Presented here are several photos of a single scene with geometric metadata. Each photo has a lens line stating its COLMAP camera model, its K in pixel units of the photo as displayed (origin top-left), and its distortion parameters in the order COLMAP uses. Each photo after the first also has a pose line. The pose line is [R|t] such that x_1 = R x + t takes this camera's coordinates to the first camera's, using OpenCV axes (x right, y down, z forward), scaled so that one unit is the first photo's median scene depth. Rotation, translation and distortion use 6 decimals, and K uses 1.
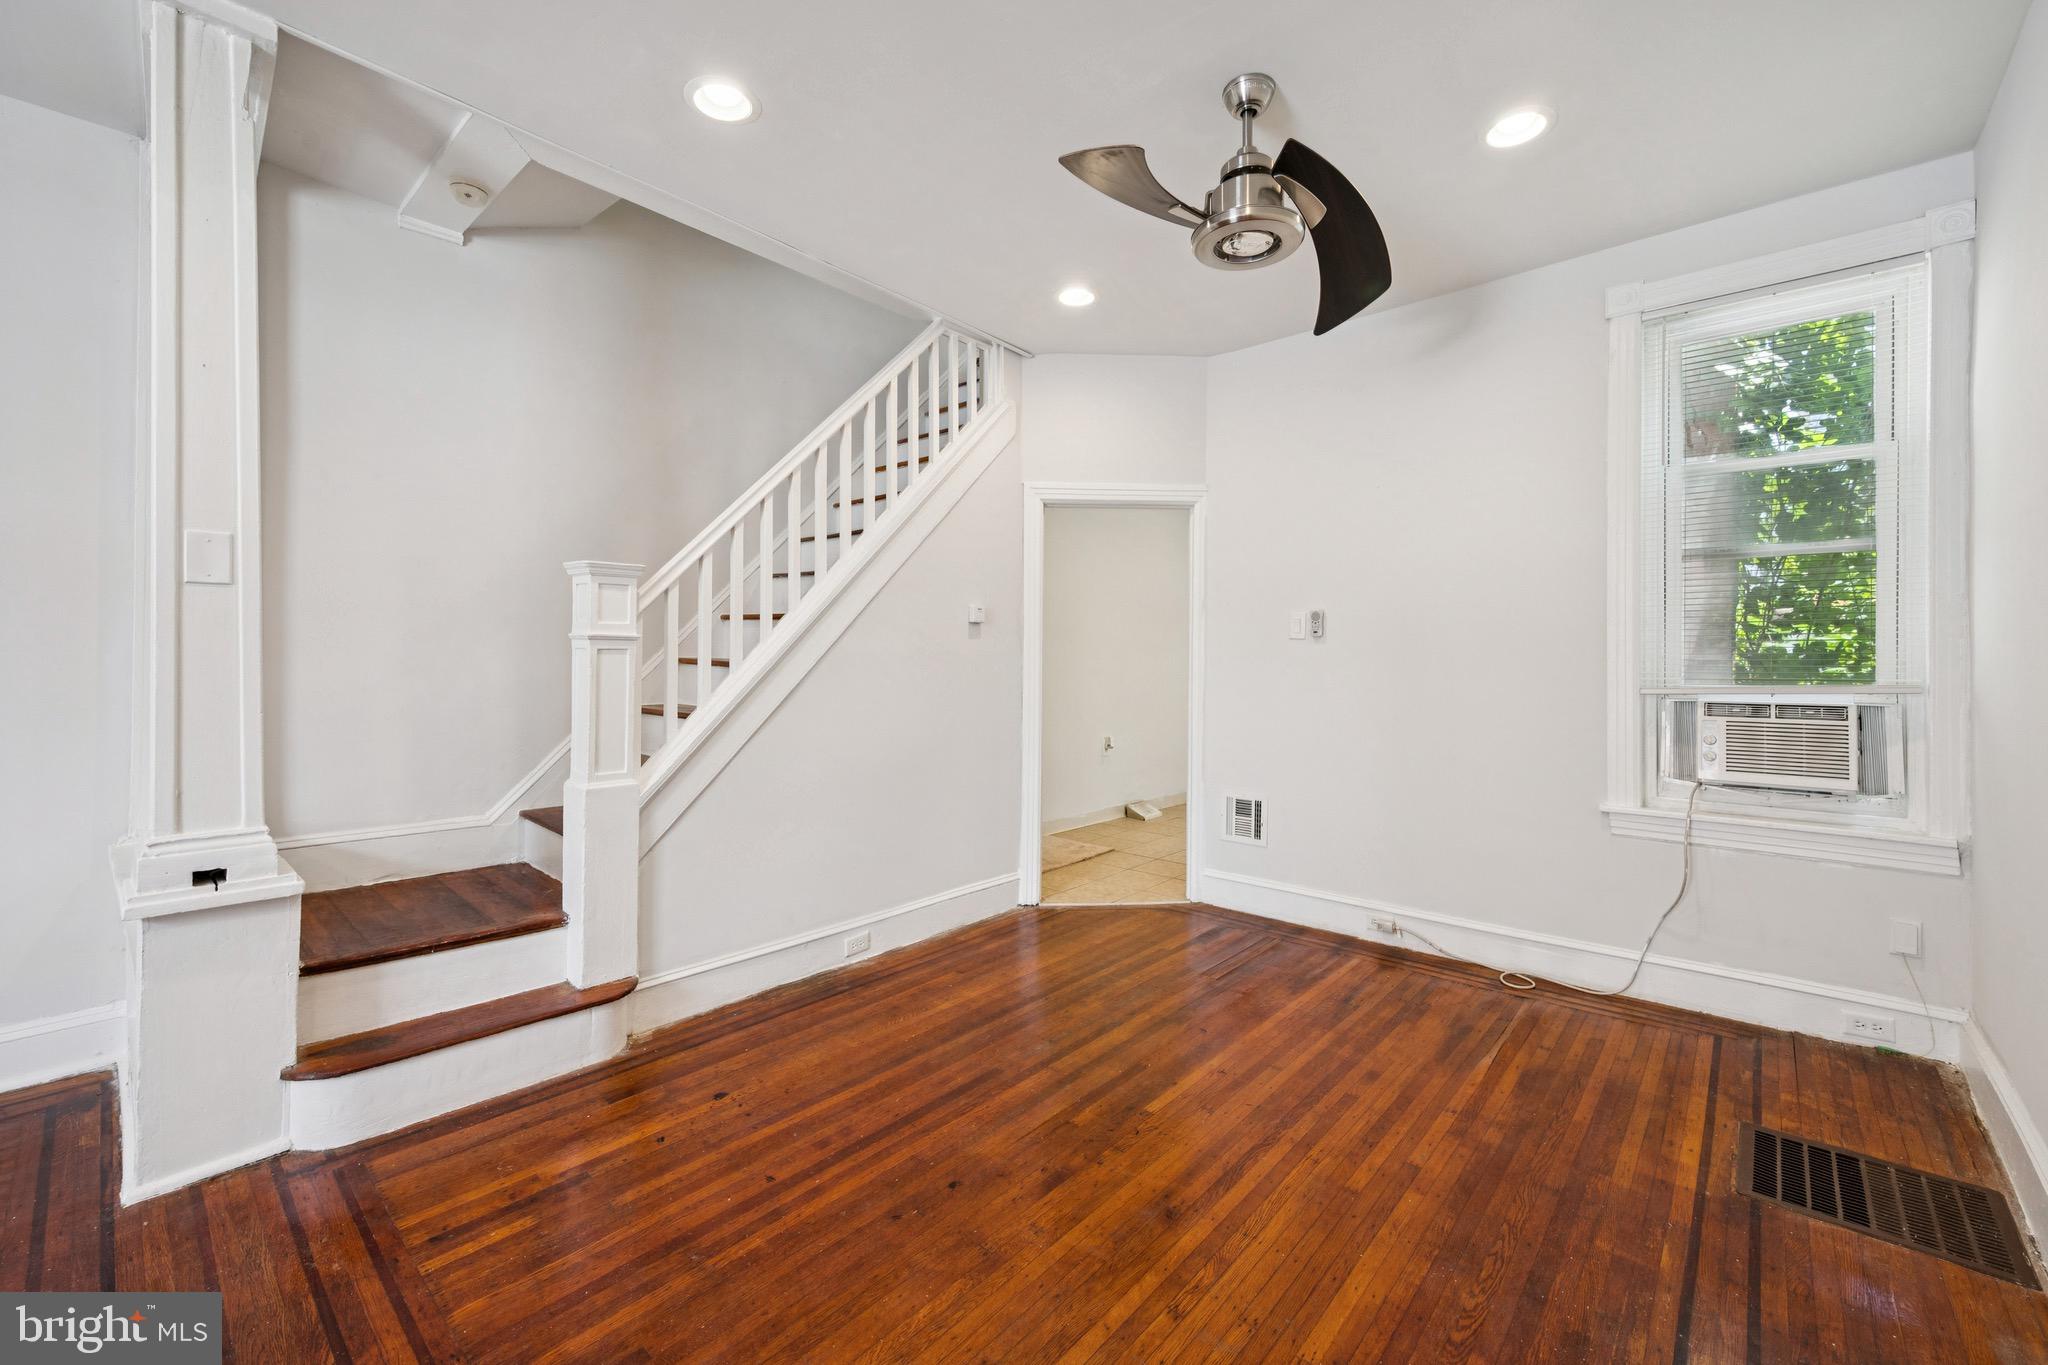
lens RADIAL K [[830.7, 0, 1035.4], [0, 830.7, 655.6], [0, 0, 1]] dist [0.006025, 0.000006]
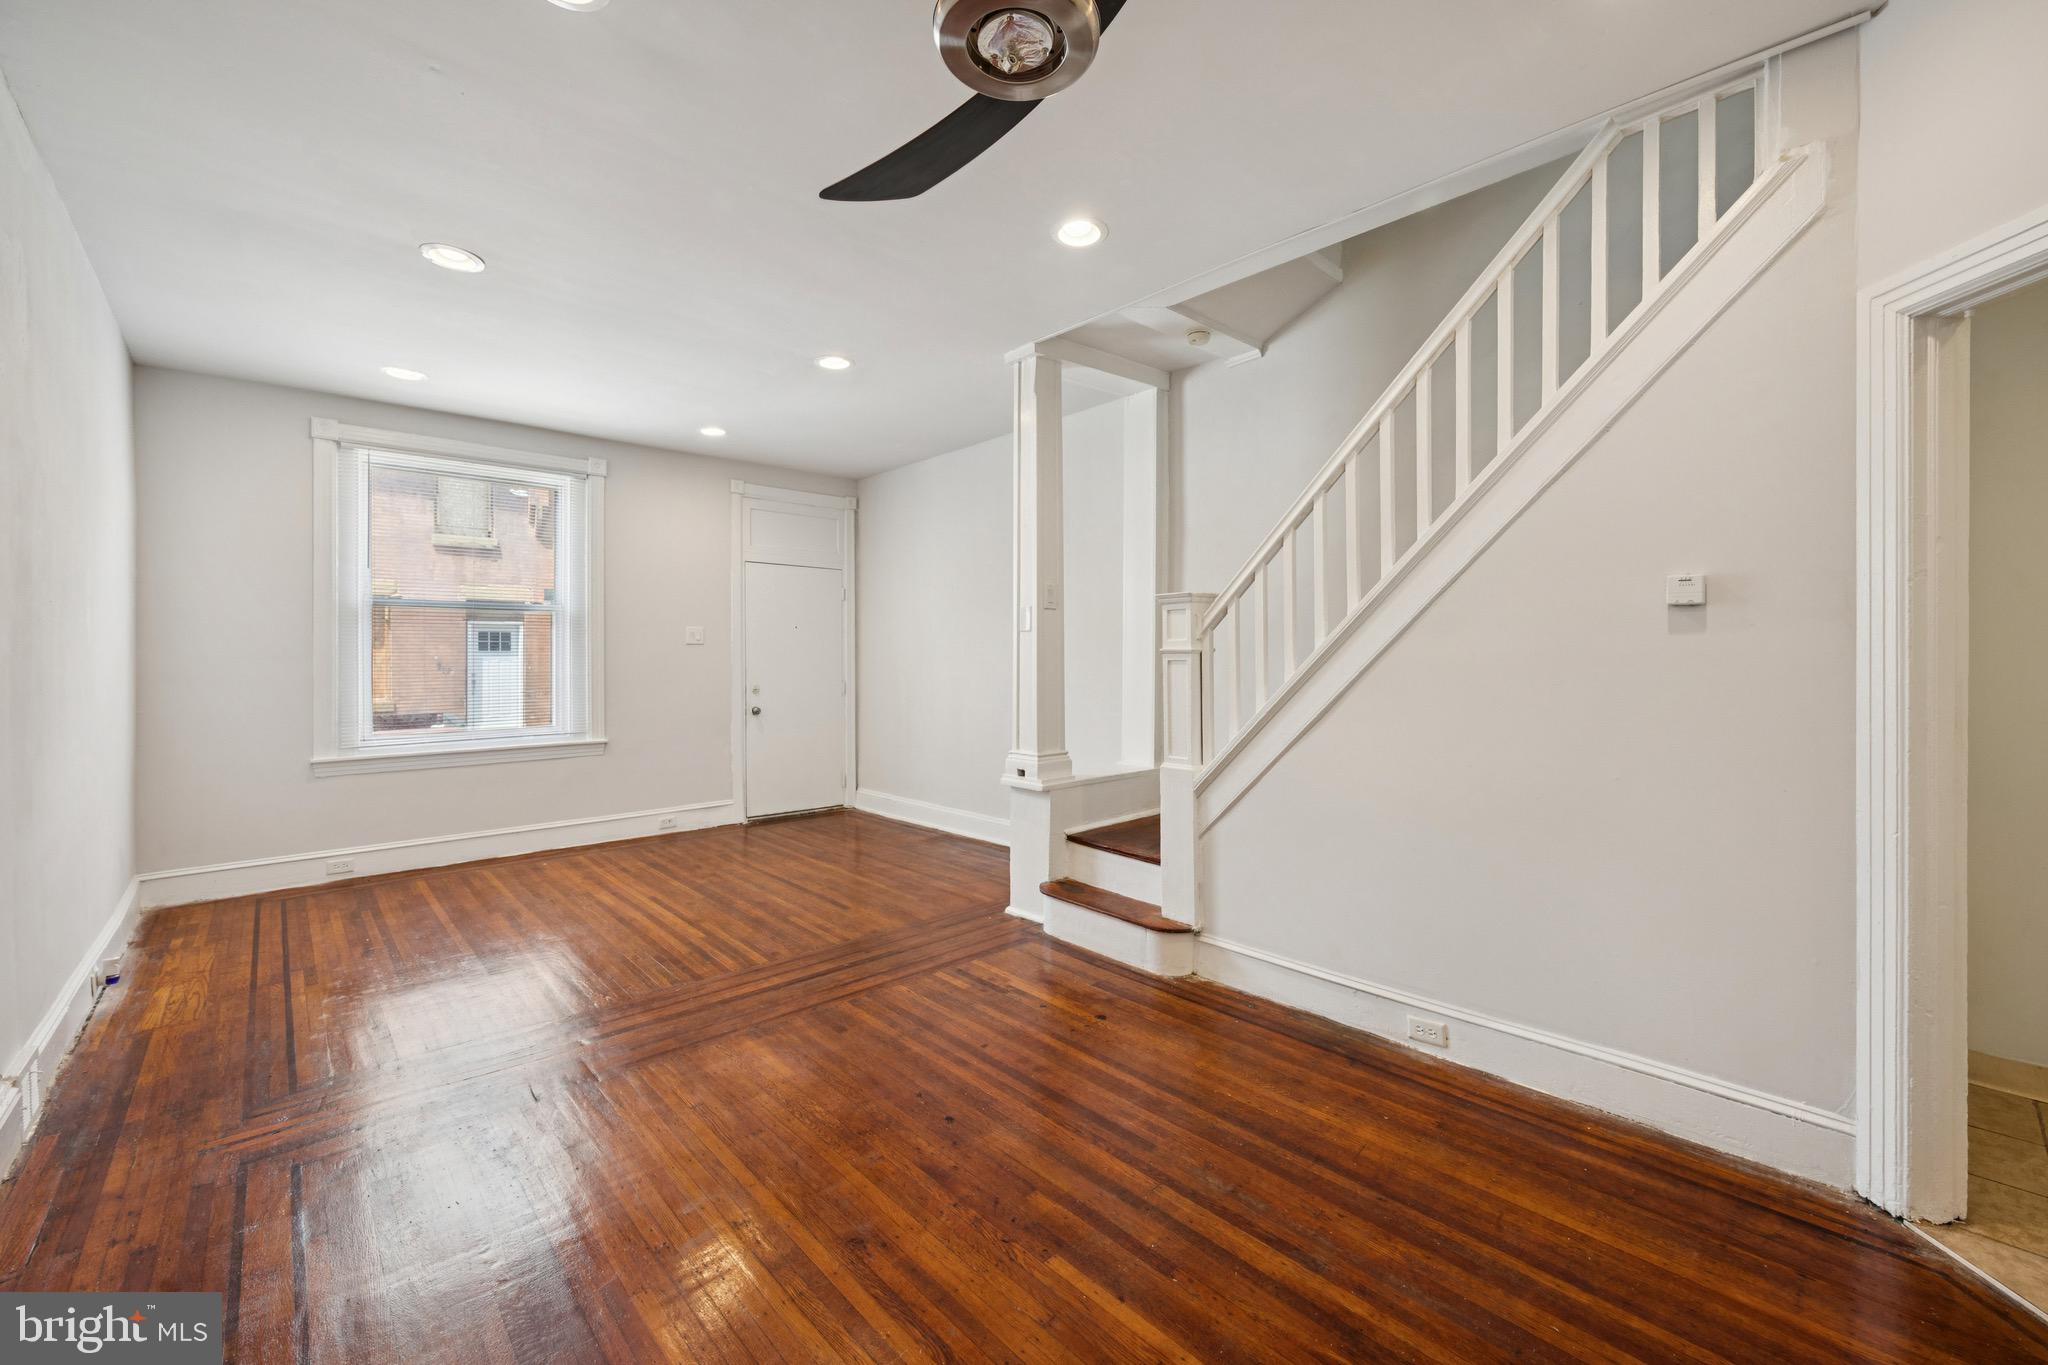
lens RADIAL K [[822.0, 0, 1041.0], [0, 822.0, 665.5], [0, 0, 1]] dist [0.000111, 0.000220]
pose [[-0.094279, -0.002765, -0.995542, 0.787754], [0.002741, 0.999992, -0.003037, 0.002912], [0.995542, -0.003015, -0.094271, 0.939775]]
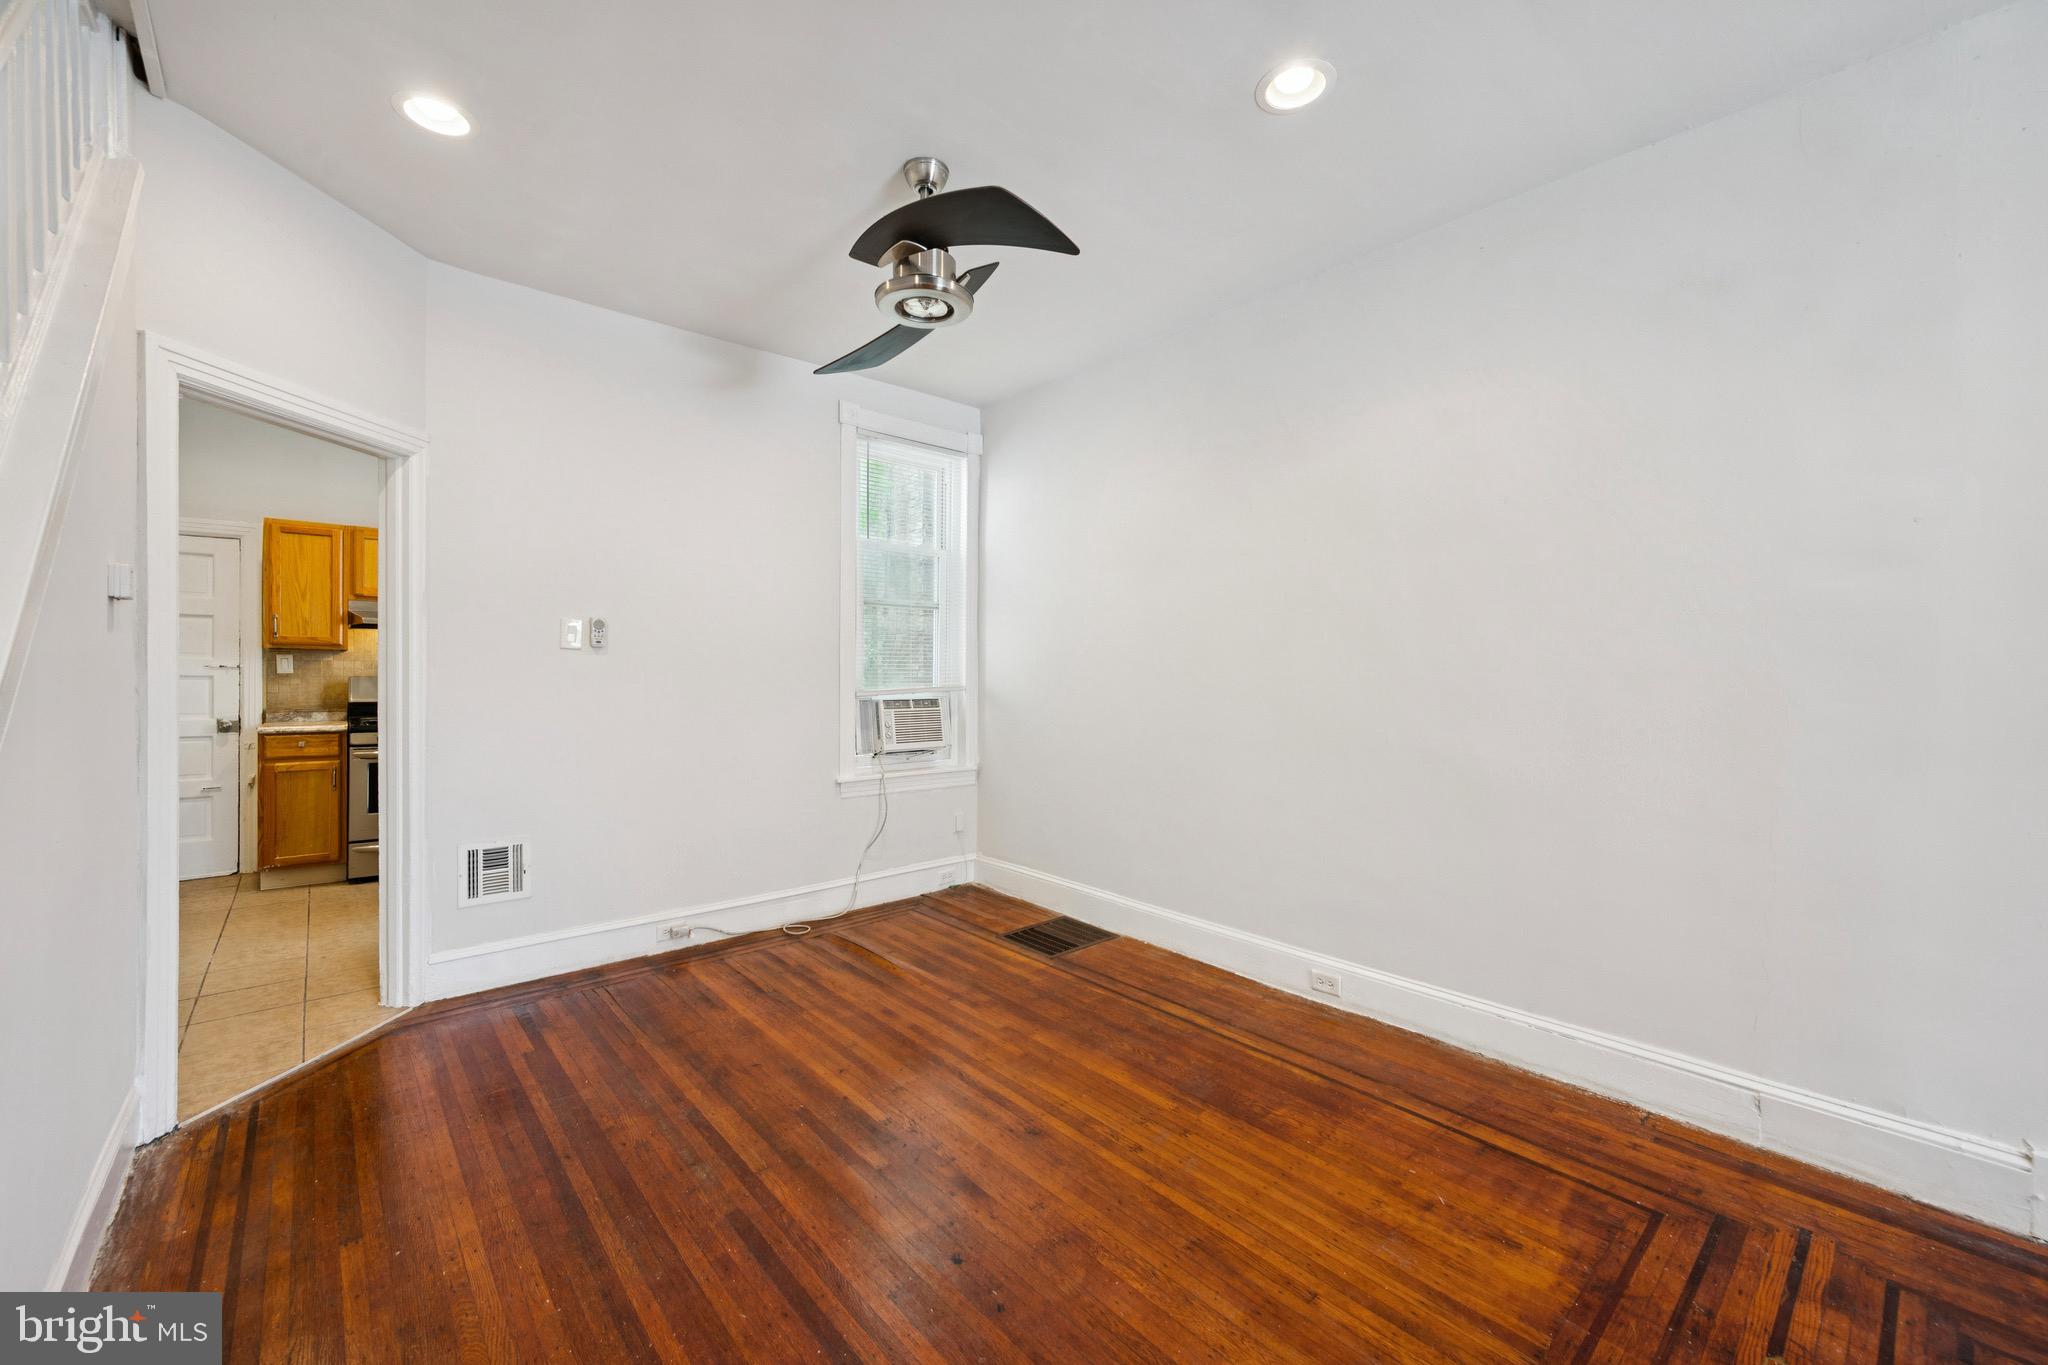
lens RADIAL K [[813.7, 0, 1033.6], [0, 813.7, 681.2], [0, 0, 1]] dist [-0.000006, 0.000037]
pose [[0.124697, -0.015171, 0.992079, -0.724378], [-0.007909, 0.999836, 0.016284, -0.005704], [-0.992163, -0.009876, 0.124556, 0.617872]]
